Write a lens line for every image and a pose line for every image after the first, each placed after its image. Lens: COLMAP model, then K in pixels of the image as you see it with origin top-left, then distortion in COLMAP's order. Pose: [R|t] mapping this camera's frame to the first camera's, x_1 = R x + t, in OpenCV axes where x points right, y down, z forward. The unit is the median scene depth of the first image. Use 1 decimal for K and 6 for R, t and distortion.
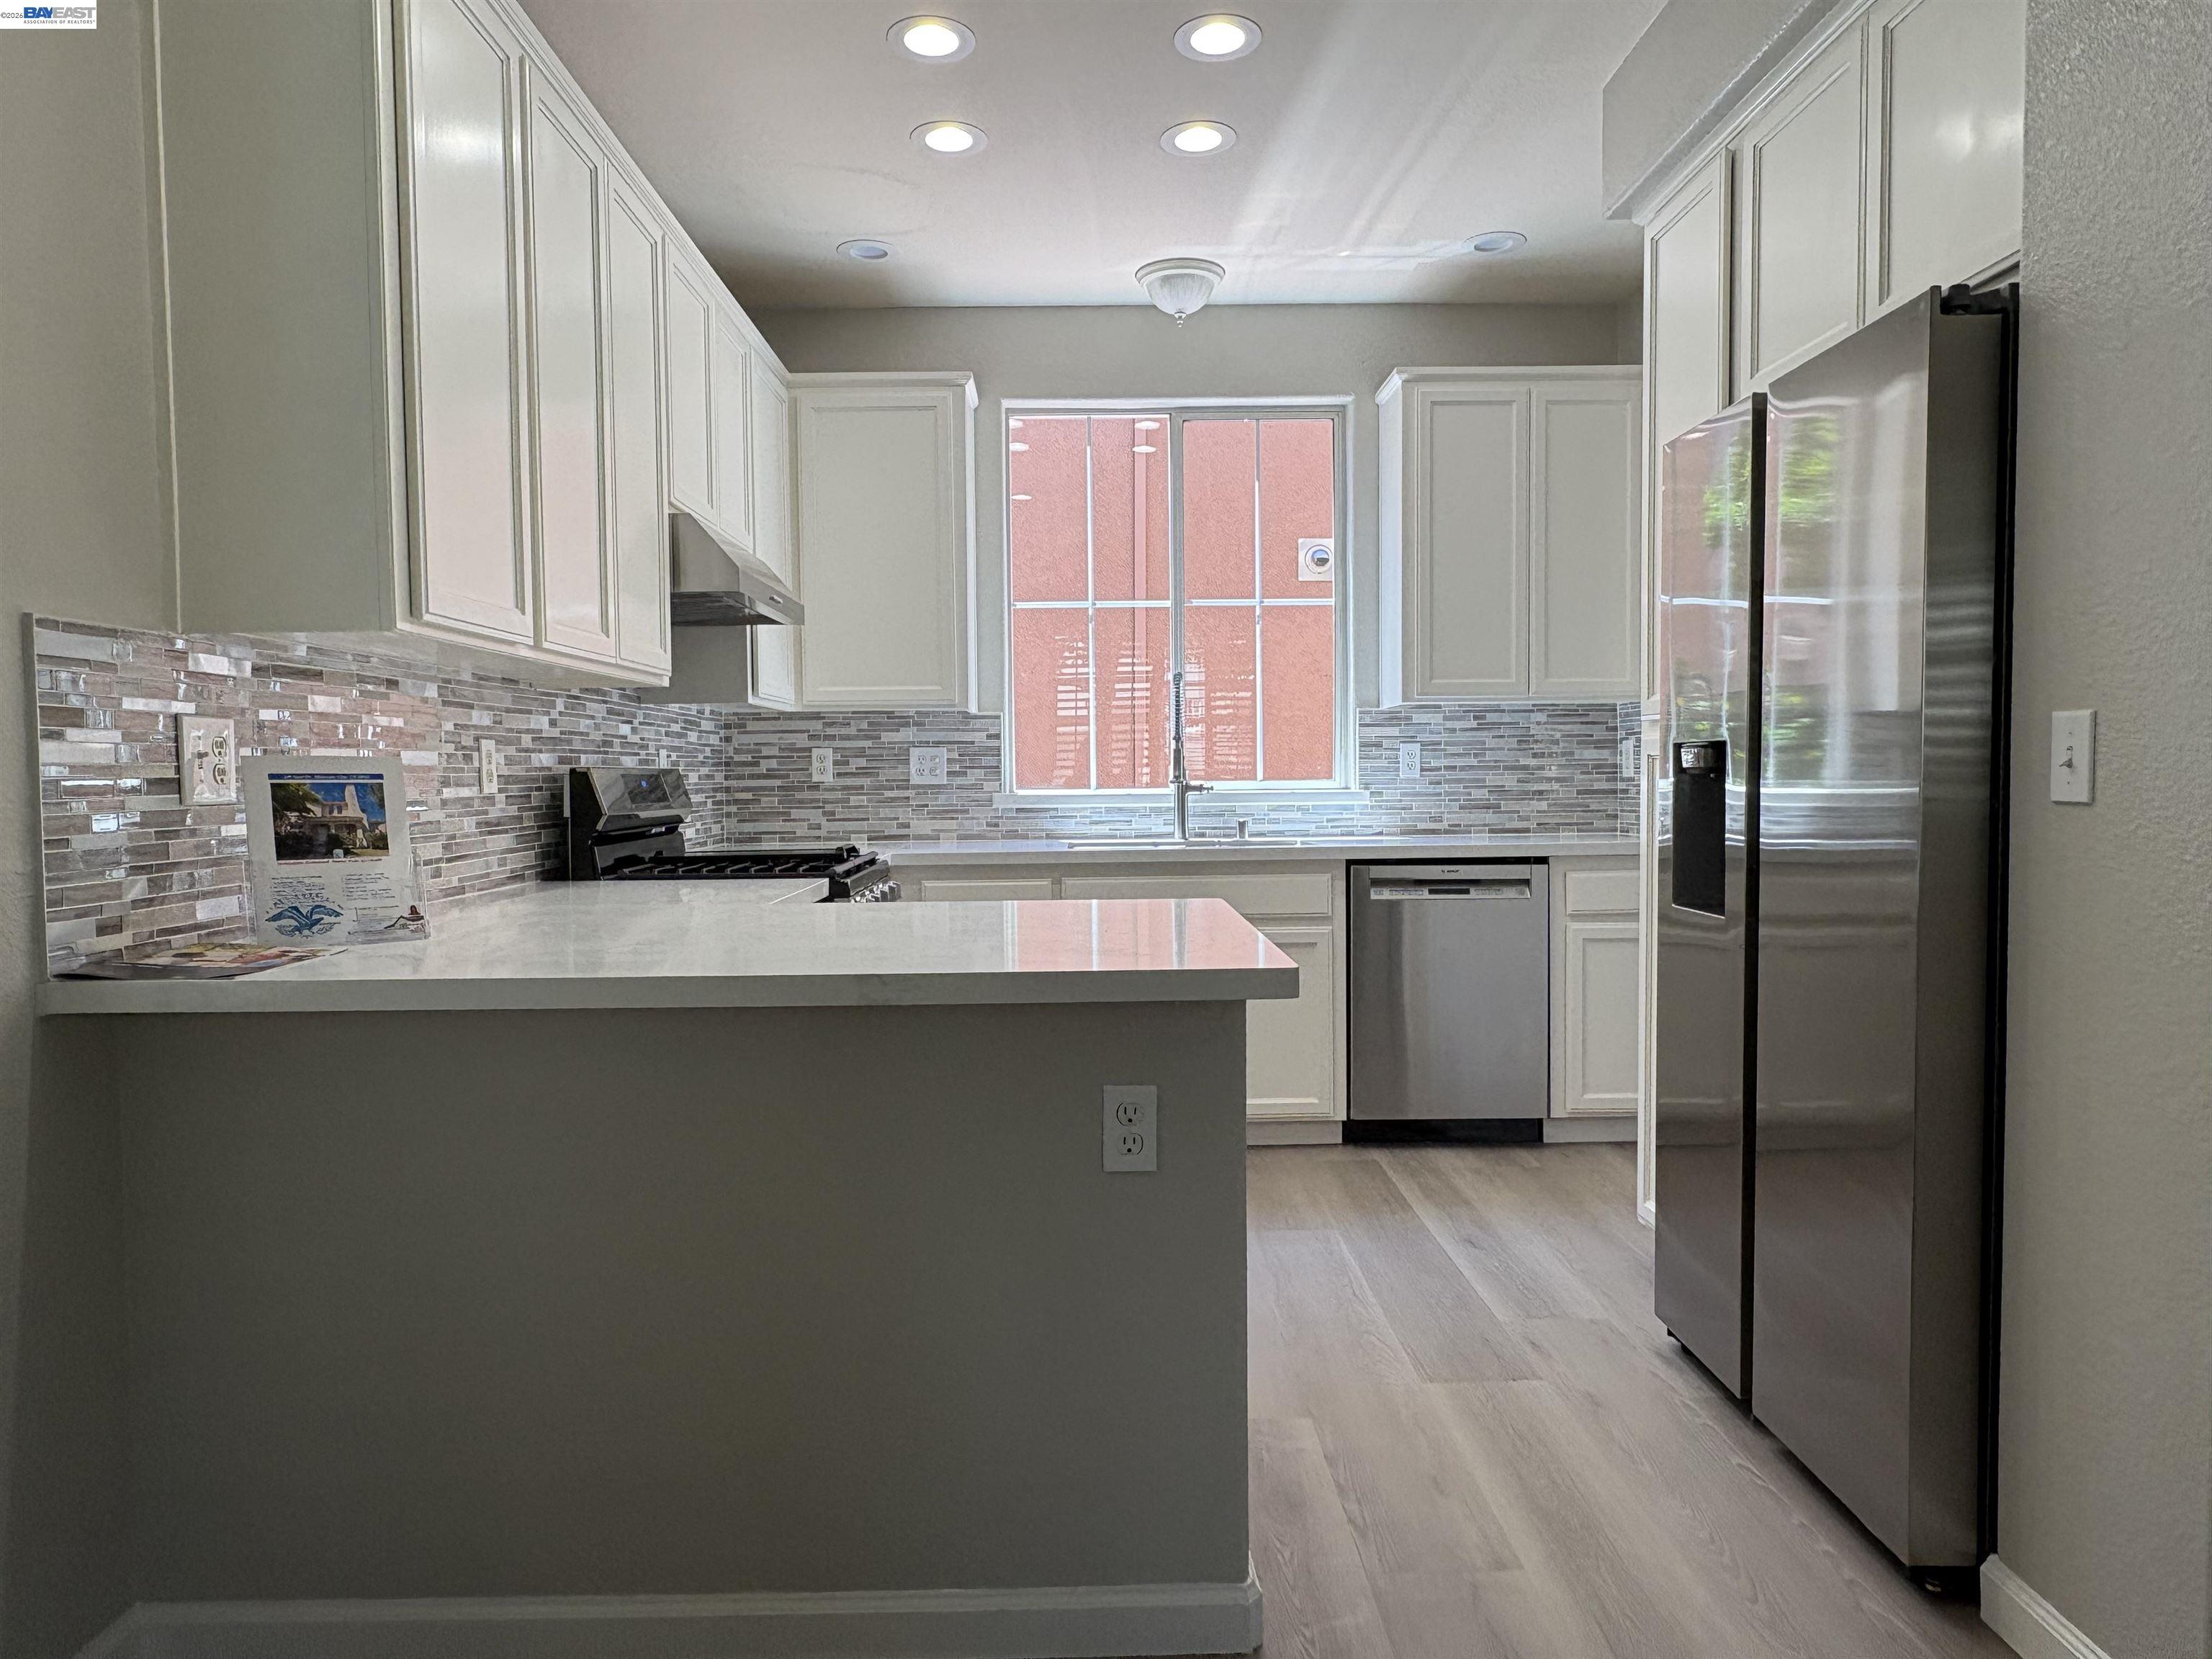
lens RADIAL K [[1425.1, 0, 1099.4], [0, 1425.1, 822.1], [0, 0, 1]] dist [0.005675, -0.002786]
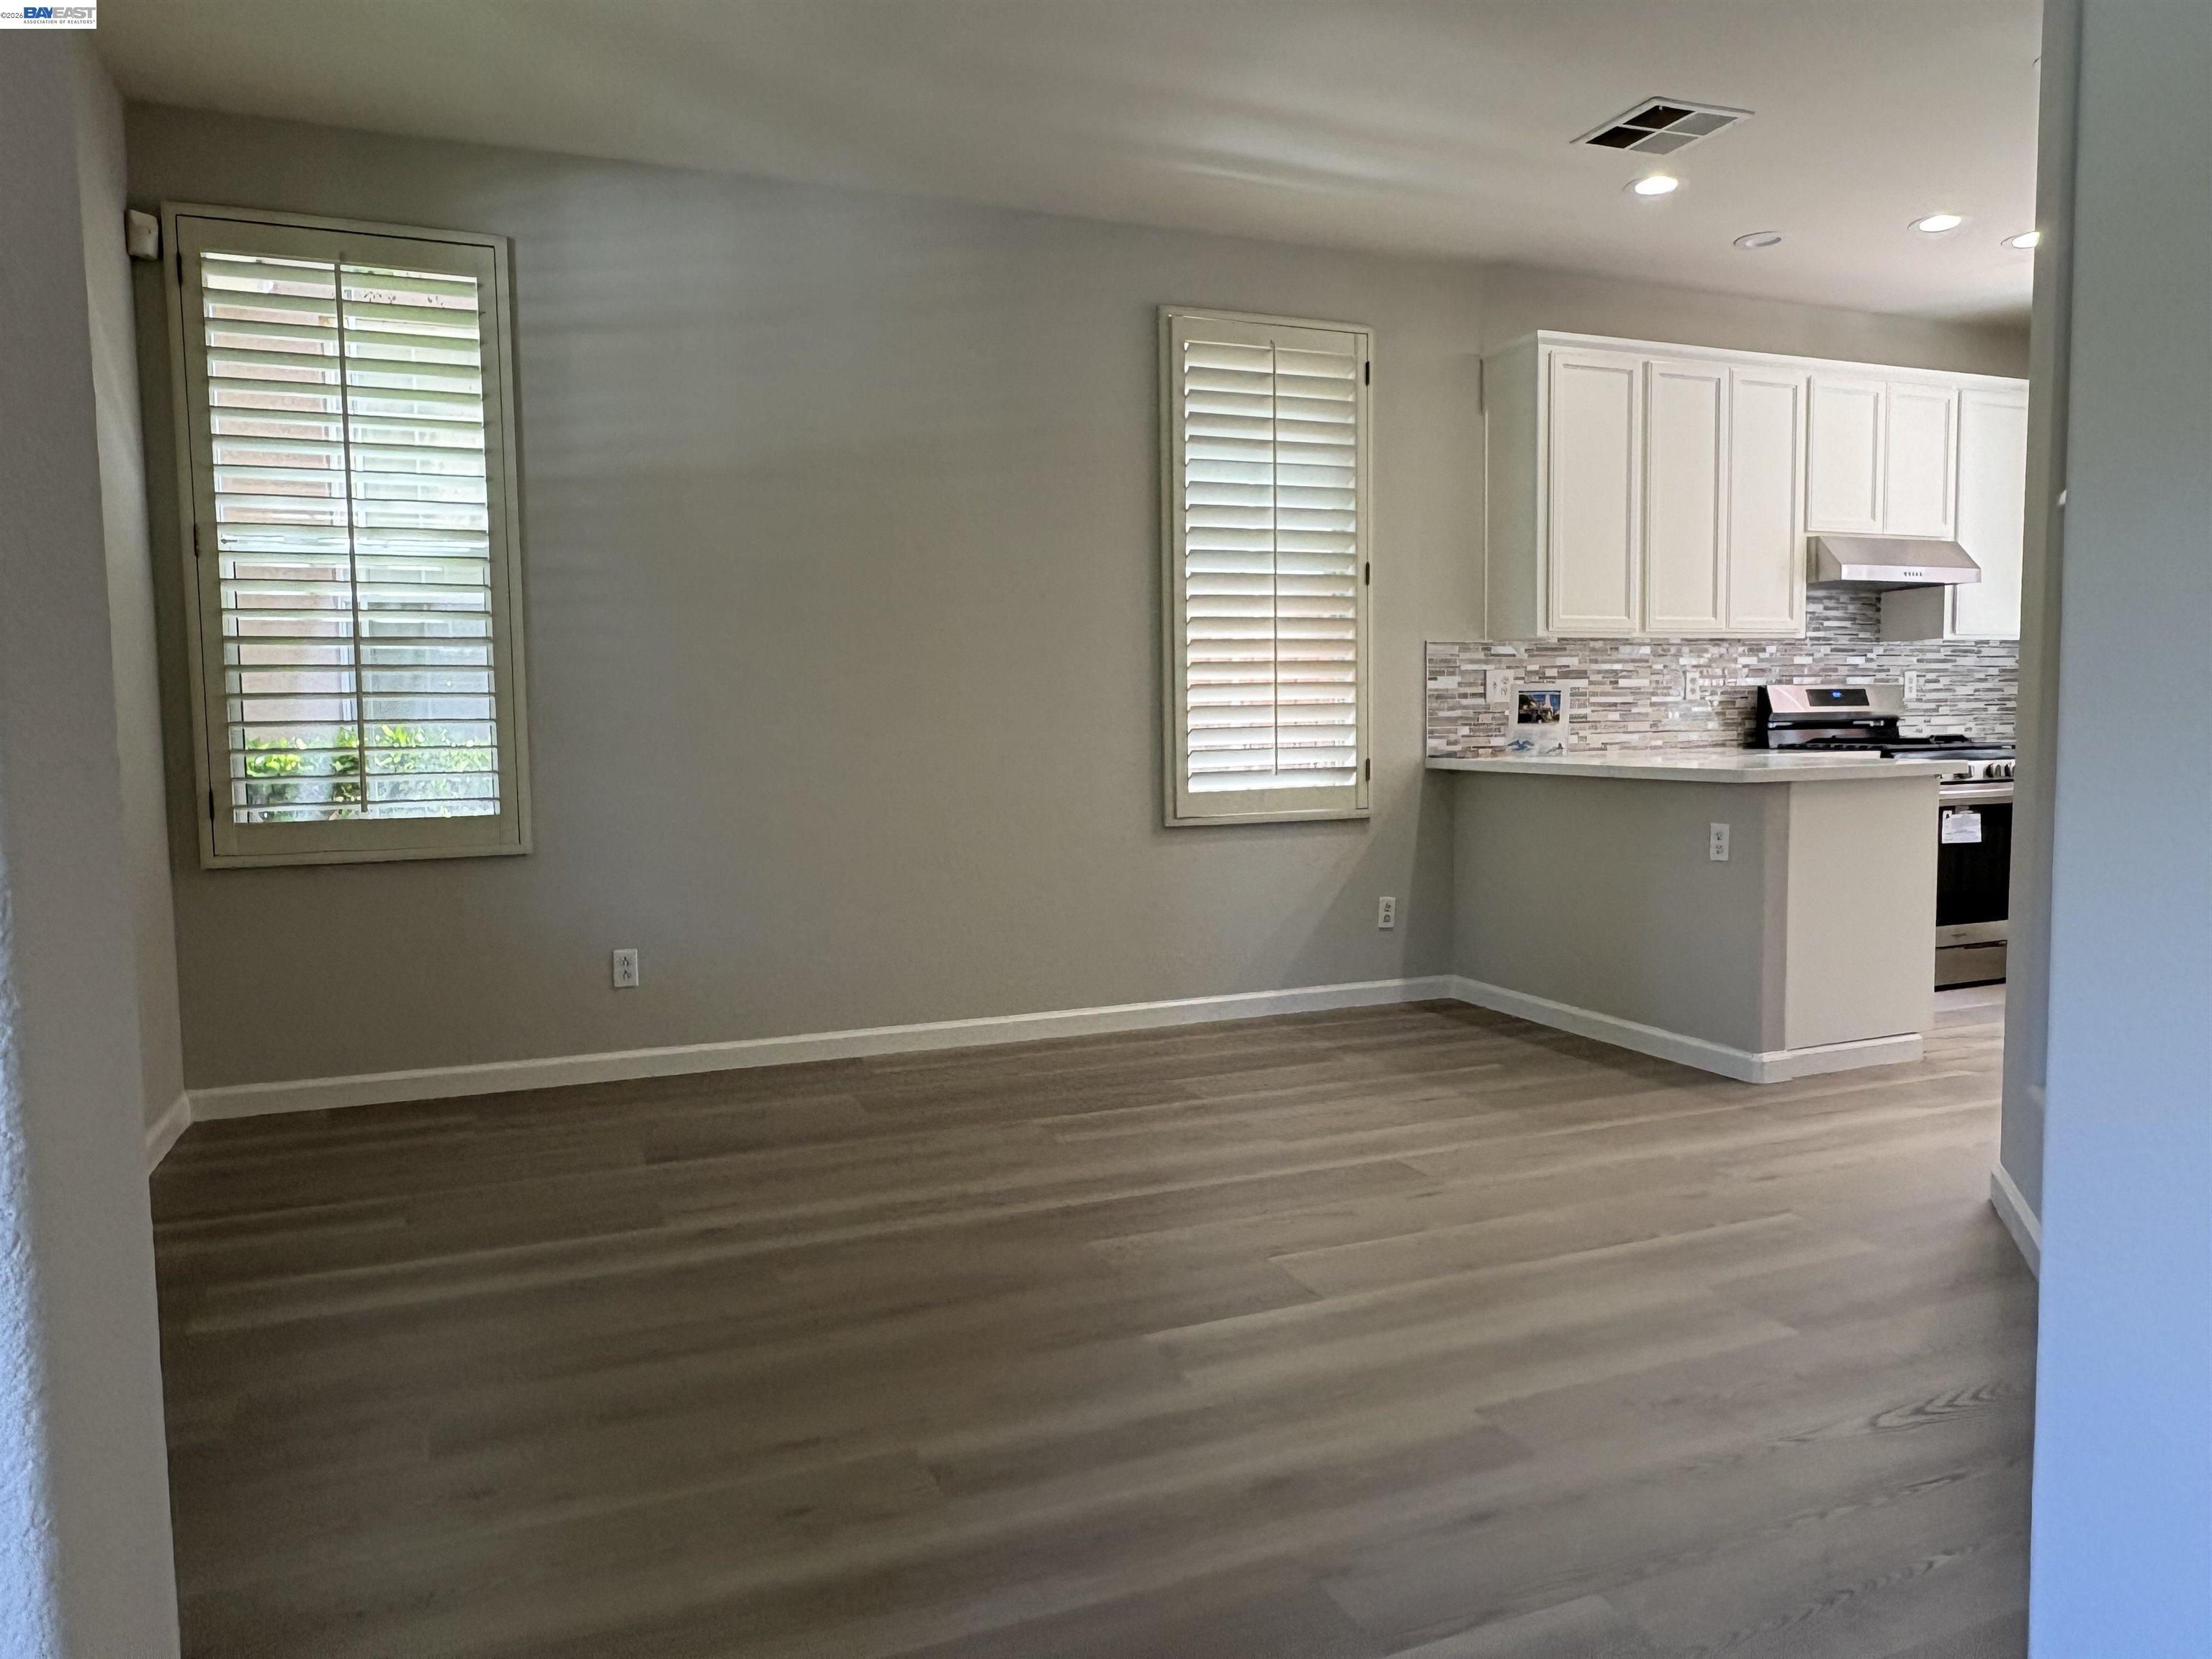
lens RADIAL K [[1477.6, 0, 1111.1], [0, 1477.6, 830.3], [0, 0, 1]] dist [0.000810, -0.002451]
pose [[0.378093, 0.075543, -0.922680, 0.810895], [-0.022513, 0.997121, 0.072413, 0.020623], [0.925494, -0.006607, 0.378705, -0.352463]]
